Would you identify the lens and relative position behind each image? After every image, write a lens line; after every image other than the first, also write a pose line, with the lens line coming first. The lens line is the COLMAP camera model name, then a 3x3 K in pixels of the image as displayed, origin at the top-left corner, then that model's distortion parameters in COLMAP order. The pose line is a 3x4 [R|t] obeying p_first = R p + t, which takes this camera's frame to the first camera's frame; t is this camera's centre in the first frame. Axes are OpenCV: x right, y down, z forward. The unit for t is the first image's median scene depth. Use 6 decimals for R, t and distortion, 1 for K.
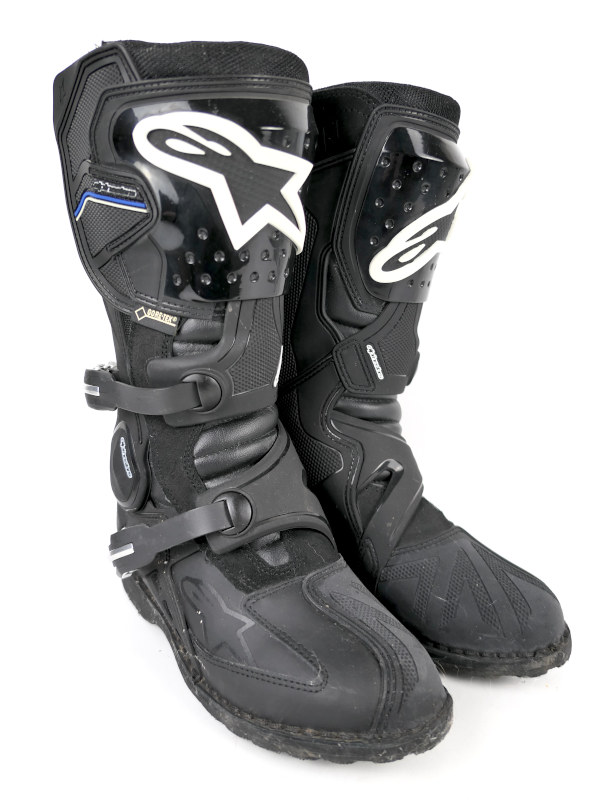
lens RADIAL K [[610.6, 0, 299.8], [0, 610.6, 397.2], [0, 0, 1]] dist [-0.010294, 0.008813]
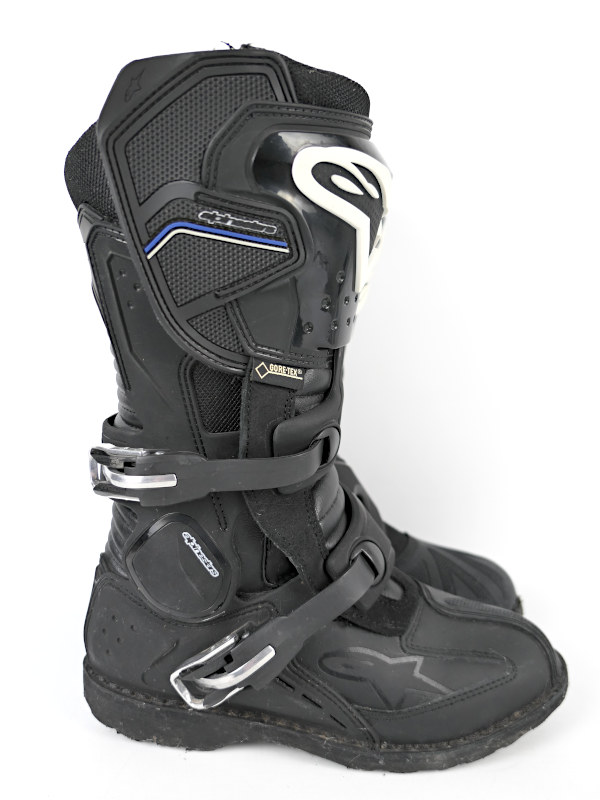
lens RADIAL K [[610.6, 0, 299.8], [0, 610.6, 403.1], [0, 0, 1]] dist [-0.010294, 0.008813]
pose [[0.672094, -0.153982, 0.724278, -0.888992], [0.179112, 0.982899, 0.042758, -0.126047], [-0.718476, 0.100990, 0.688181, 0.410608]]
